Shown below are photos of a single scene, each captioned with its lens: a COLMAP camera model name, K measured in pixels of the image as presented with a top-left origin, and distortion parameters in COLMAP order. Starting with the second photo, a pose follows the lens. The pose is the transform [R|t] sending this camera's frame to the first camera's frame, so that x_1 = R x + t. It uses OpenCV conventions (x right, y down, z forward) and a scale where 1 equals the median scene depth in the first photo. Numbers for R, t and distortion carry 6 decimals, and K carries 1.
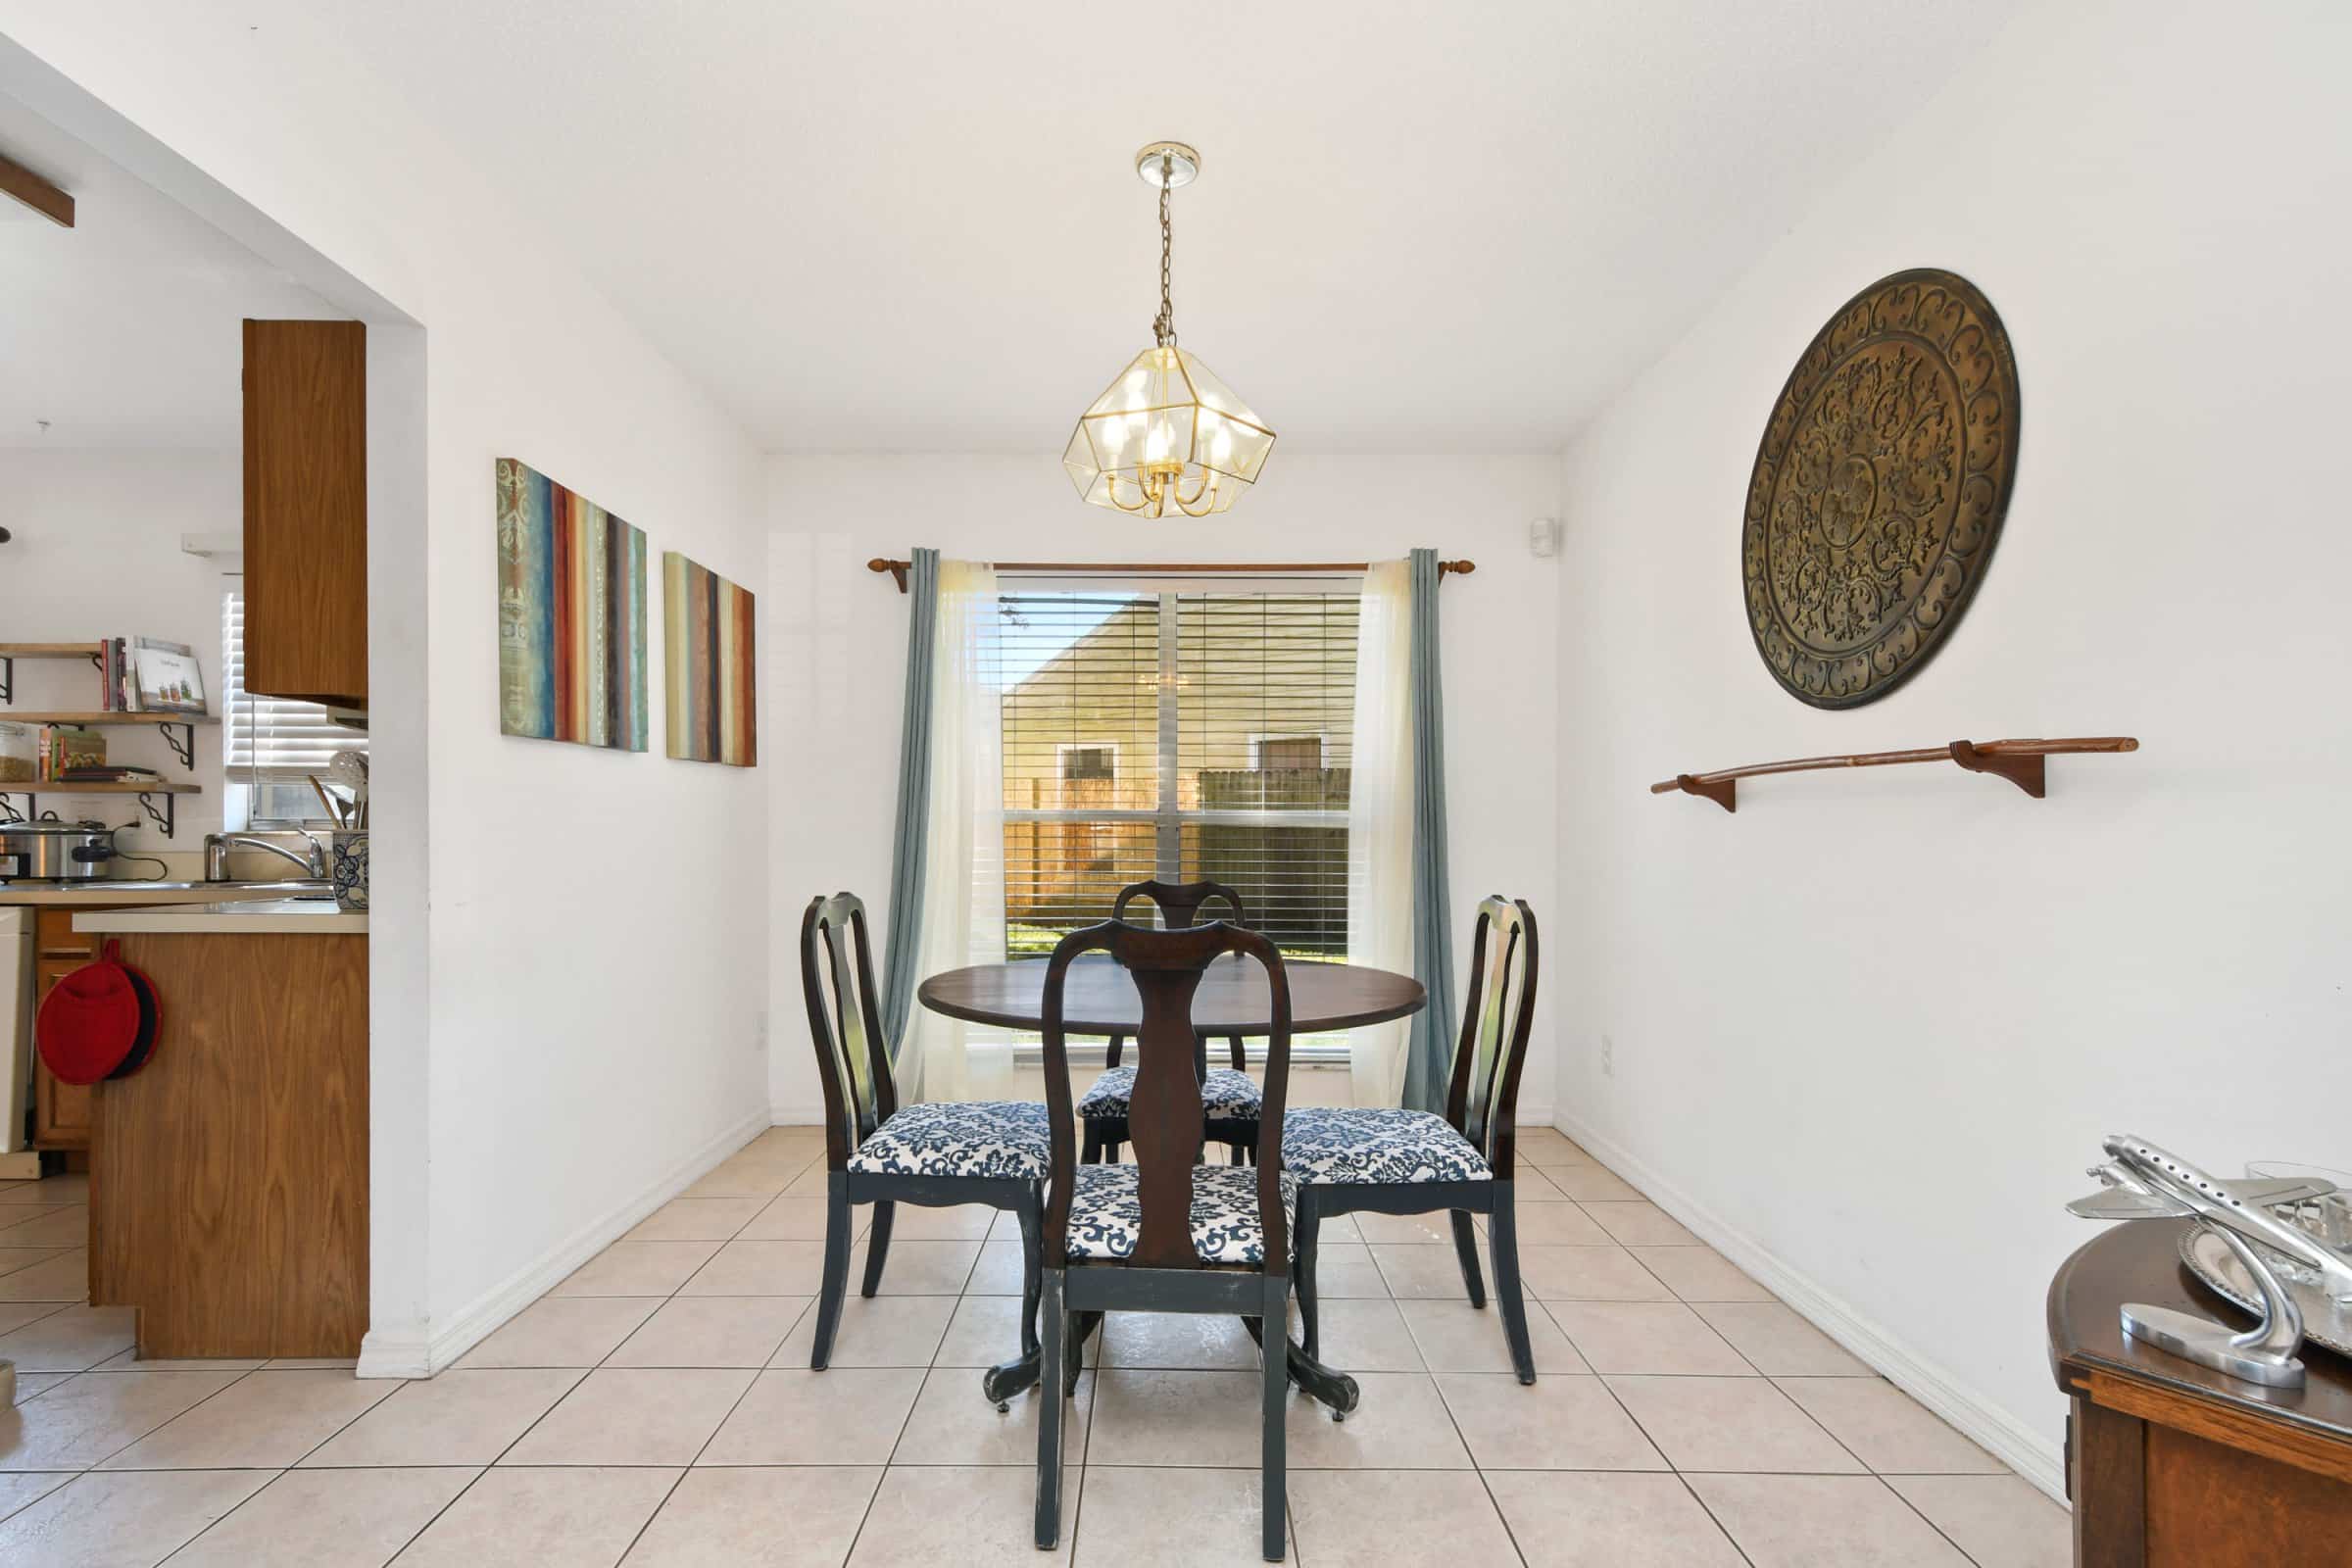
lens RADIAL K [[1044.4, 0, 1151.7], [0, 1044.4, 839.8], [0, 0, 1]] dist [0.016487, -0.000321]
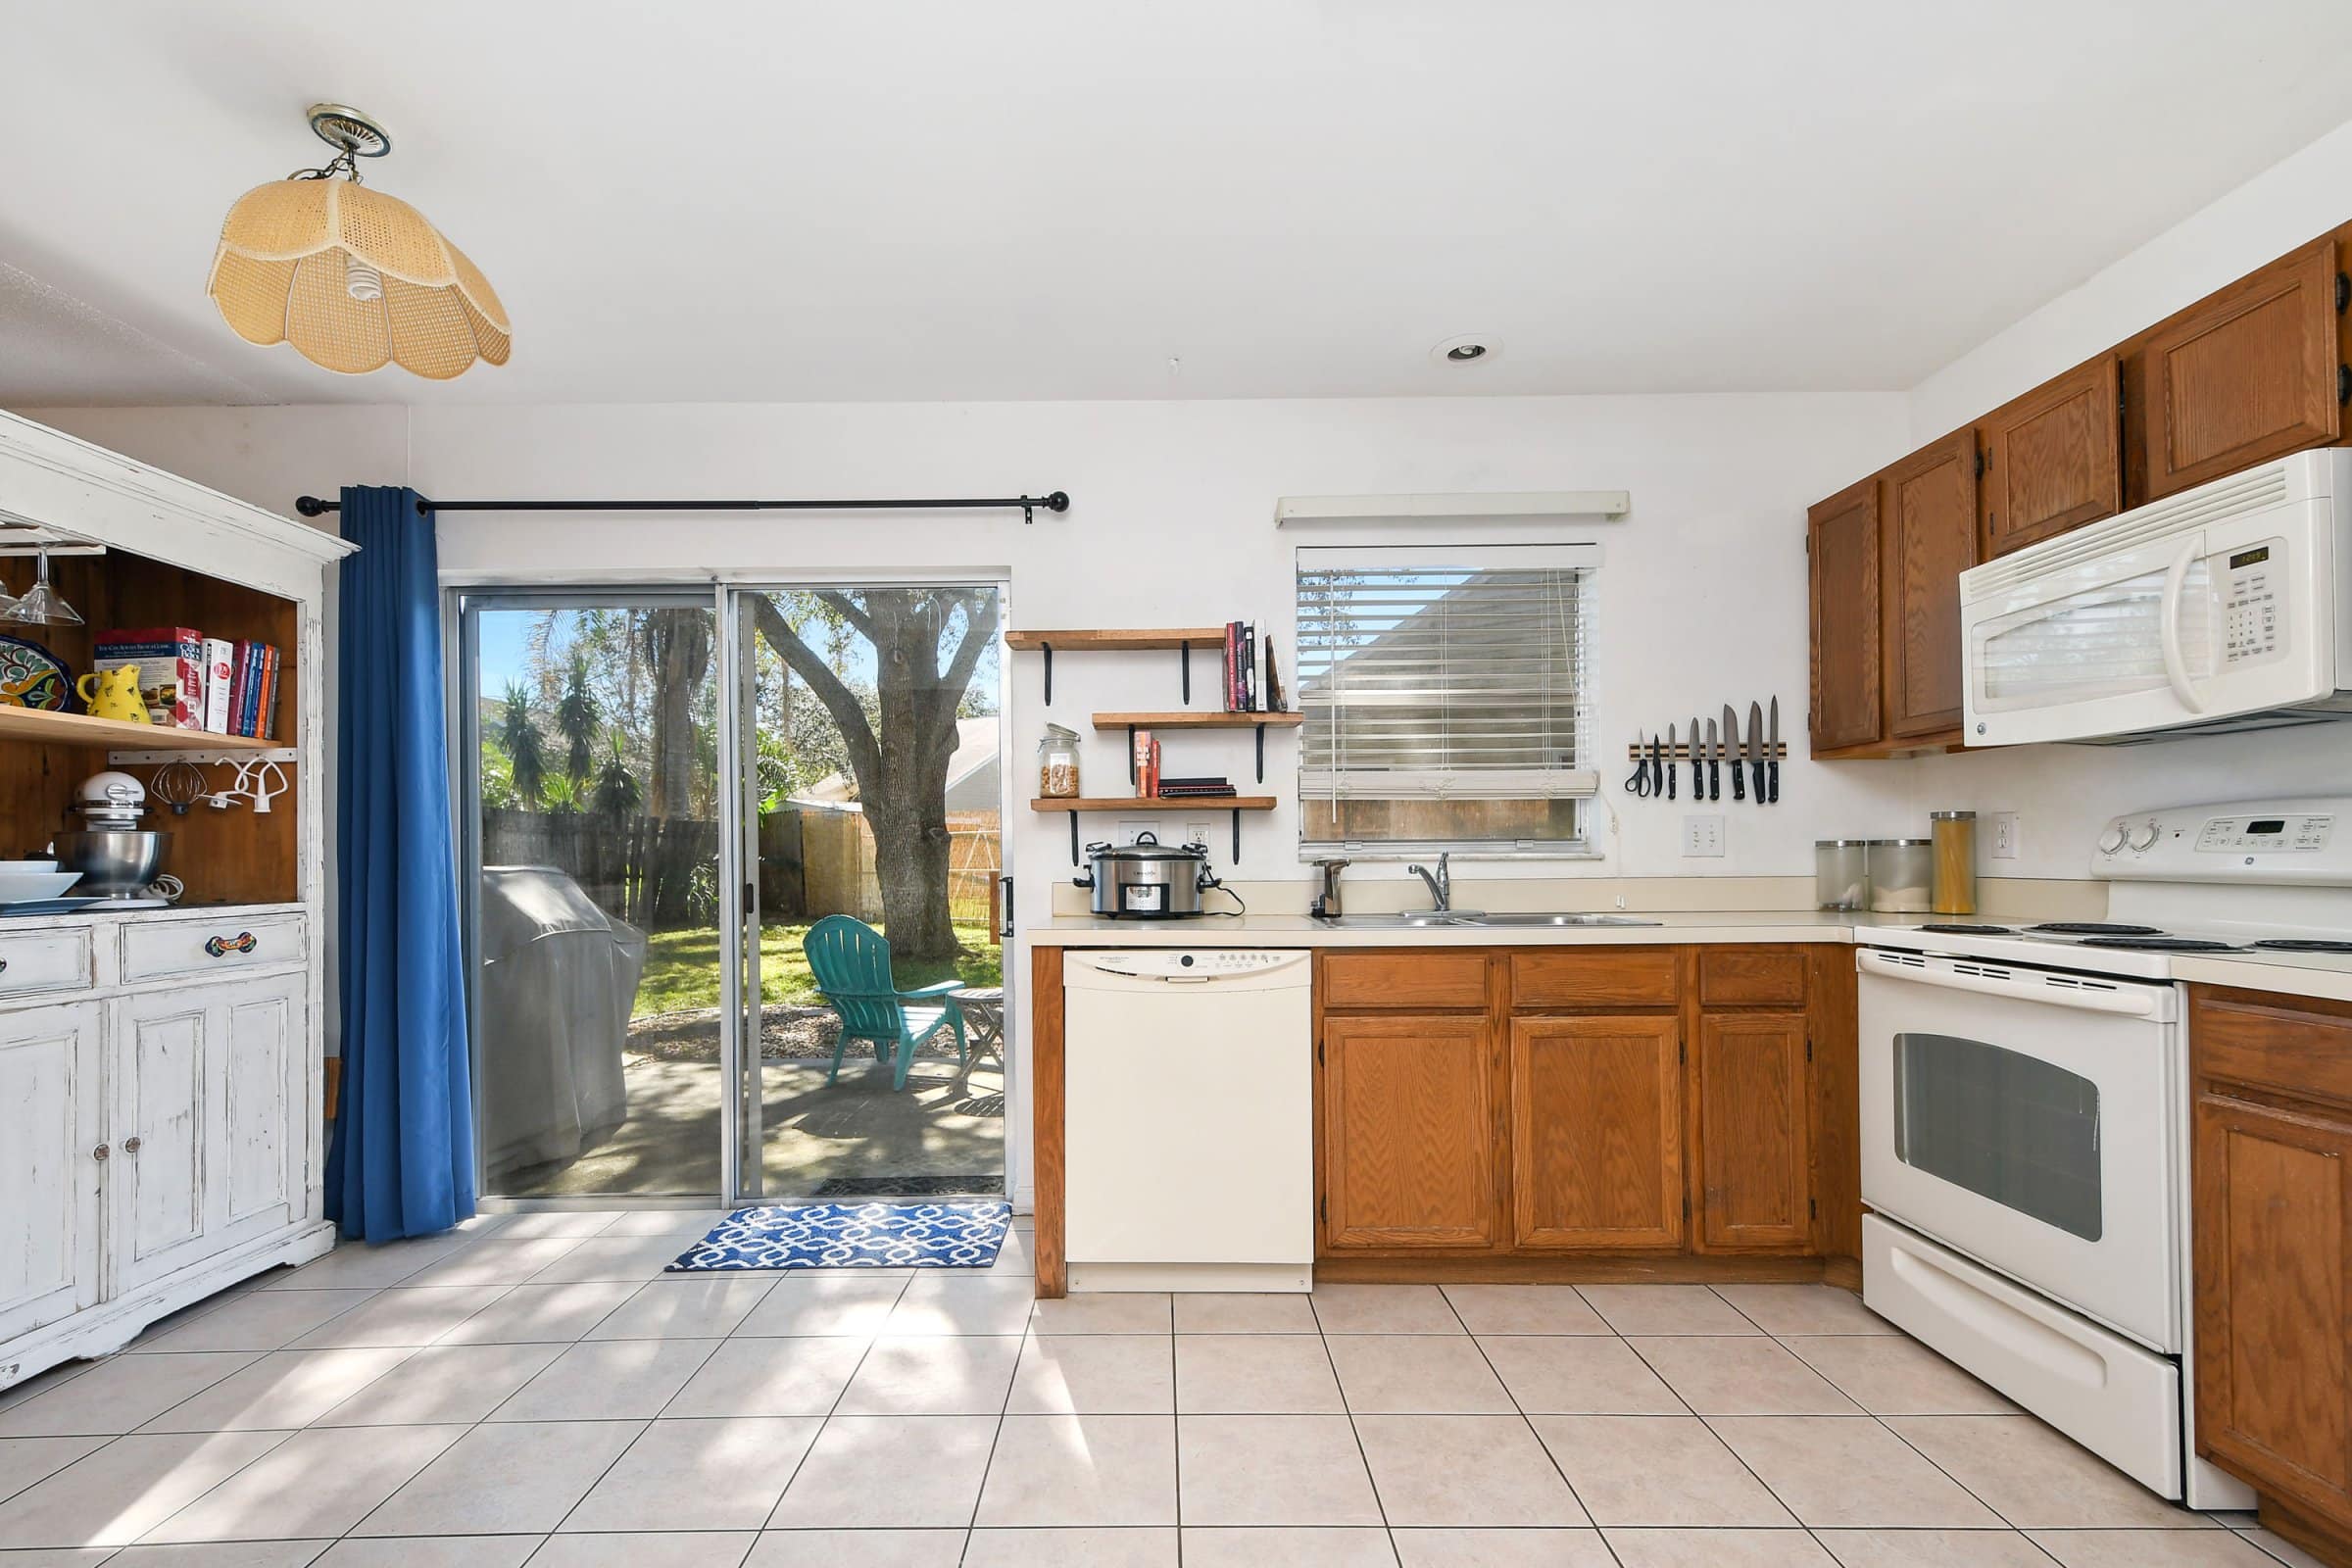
lens RADIAL K [[1044.4, 0, 1163.8], [0, 1044.4, 845.3], [0, 0, 1]] dist [0.016487, -0.000321]
pose [[0.999937, -0.008965, 0.006721, -1.026203], [0.009075, 0.999822, -0.016525, -0.003654], [-0.006571, 0.016585, 0.999841, 0.187982]]
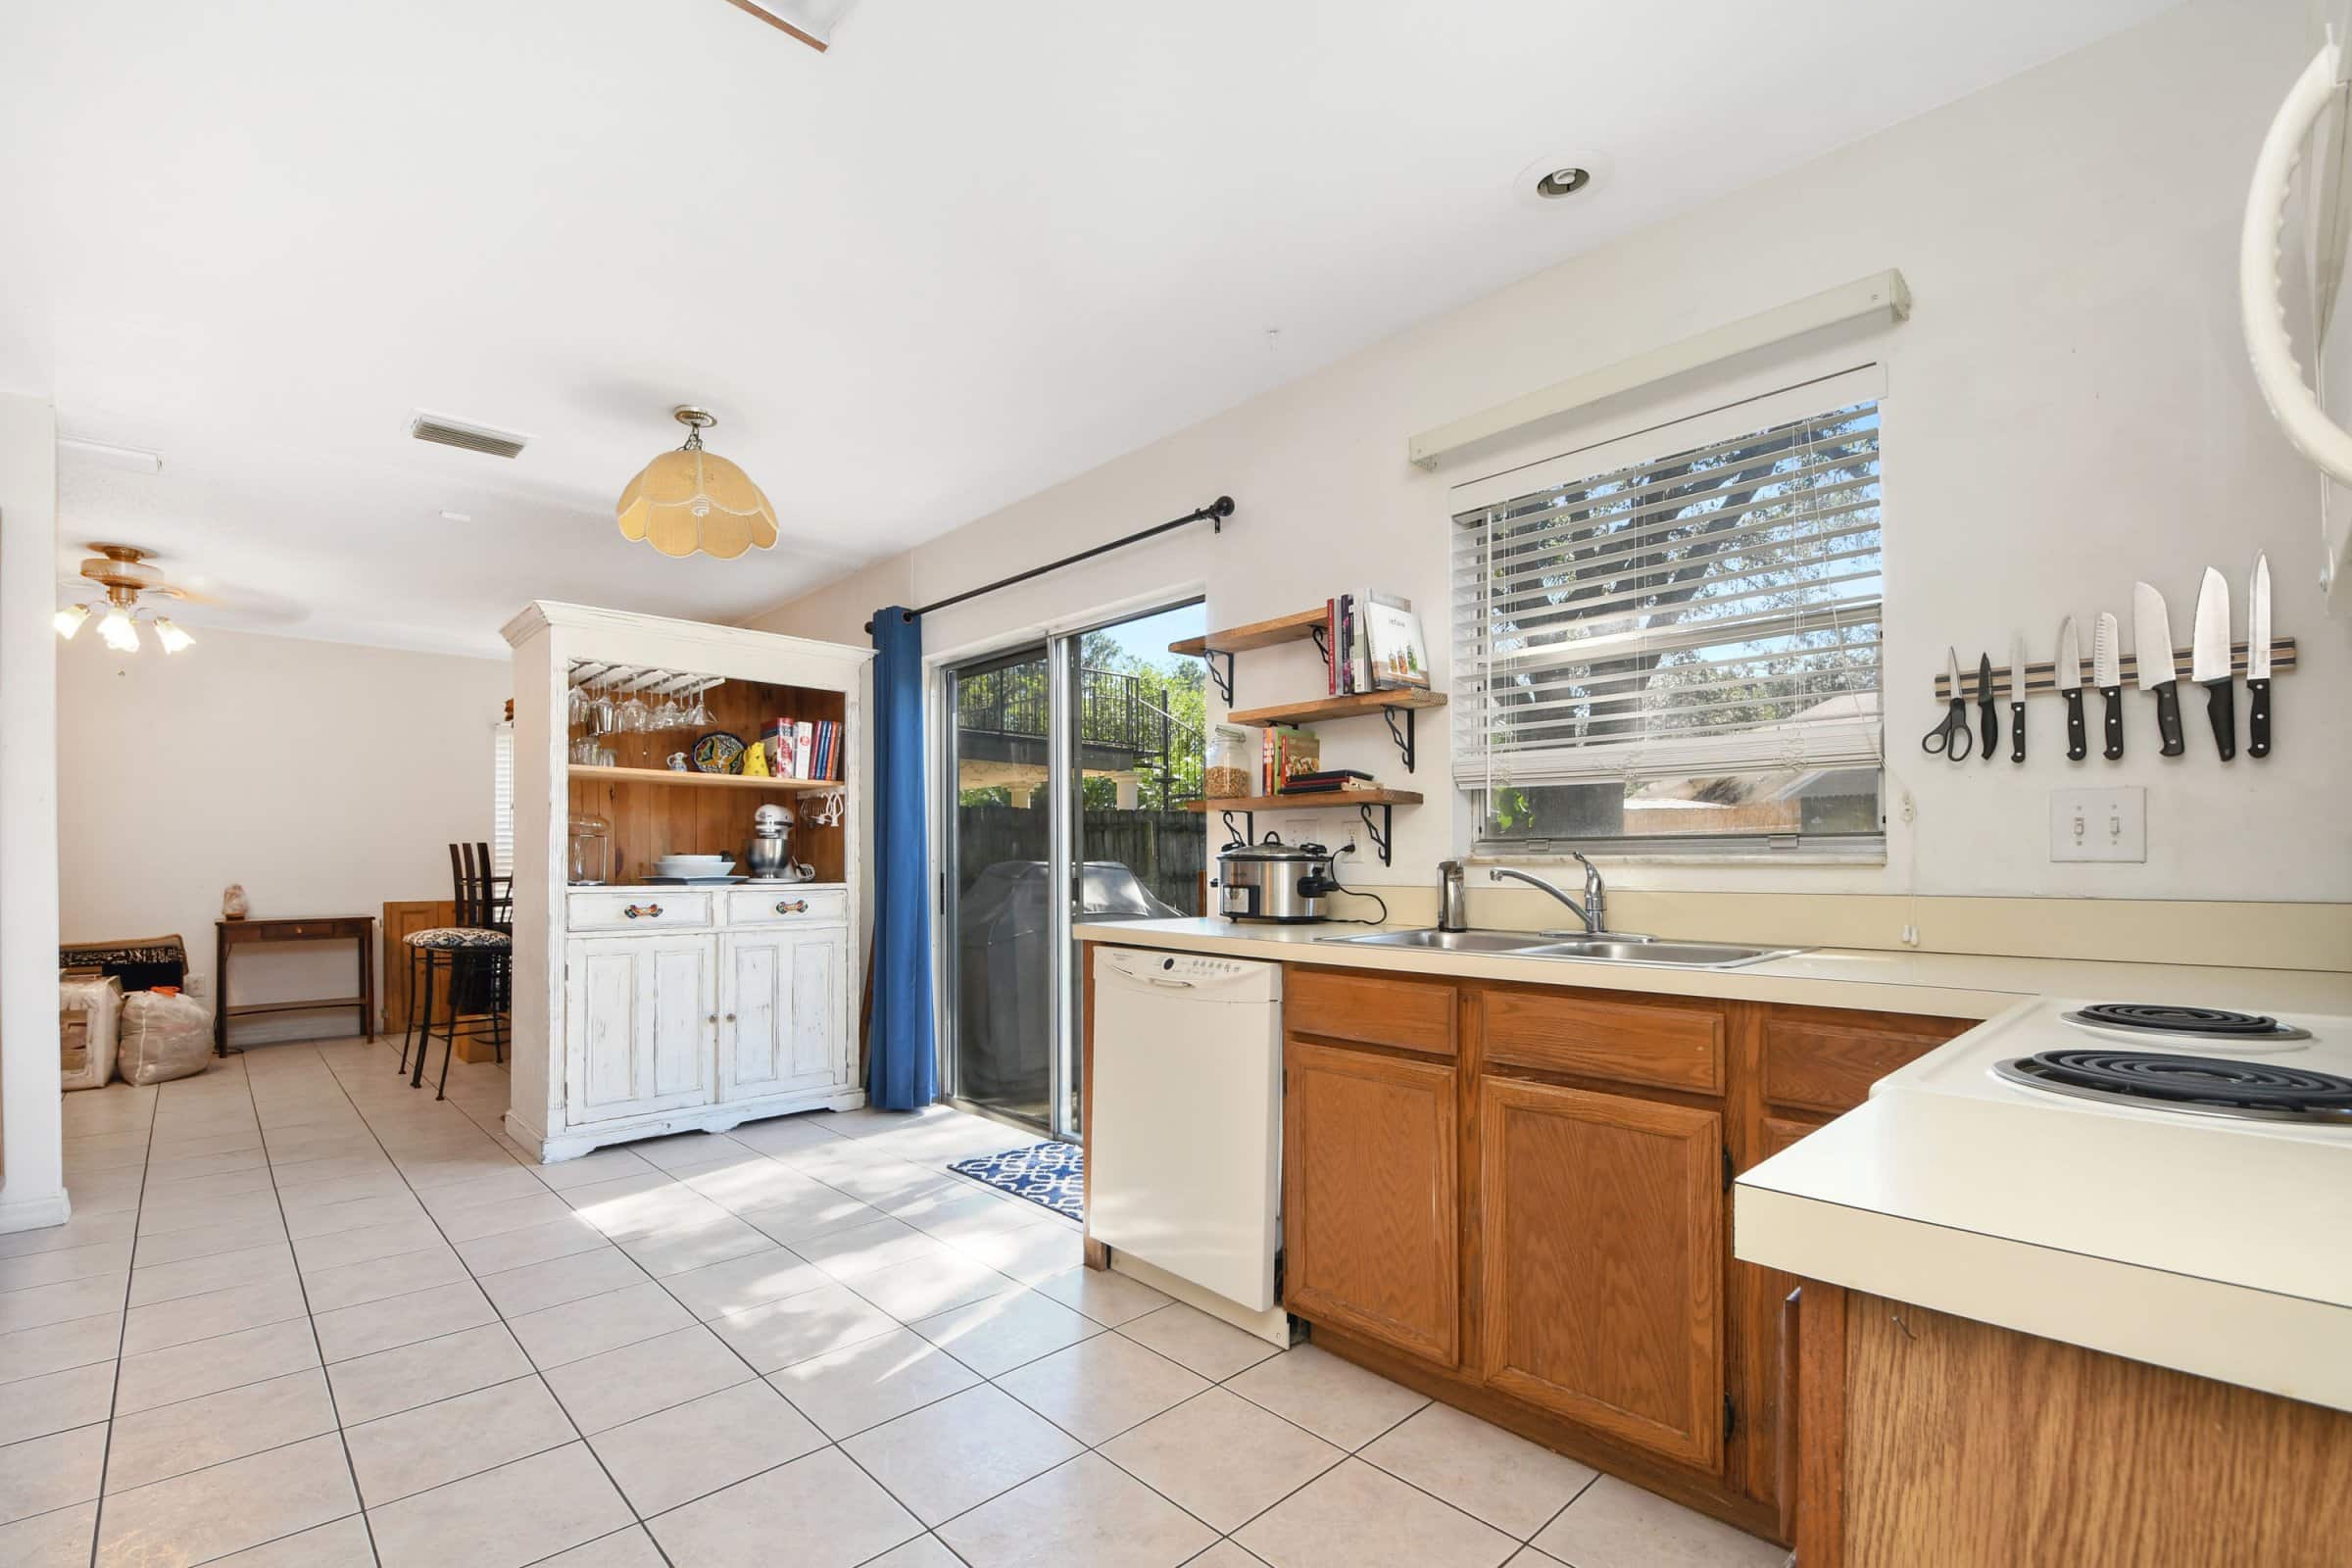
lens RADIAL K [[1044.4, 0, 1158.2], [0, 1044.4, 845.6], [0, 0, 1]] dist [0.016487, -0.000321]
pose [[0.683015, -0.011090, -0.730320, -0.526145], [-0.002598, 0.999842, -0.017613, -0.003035], [0.730400, 0.013928, 0.682878, 0.405767]]
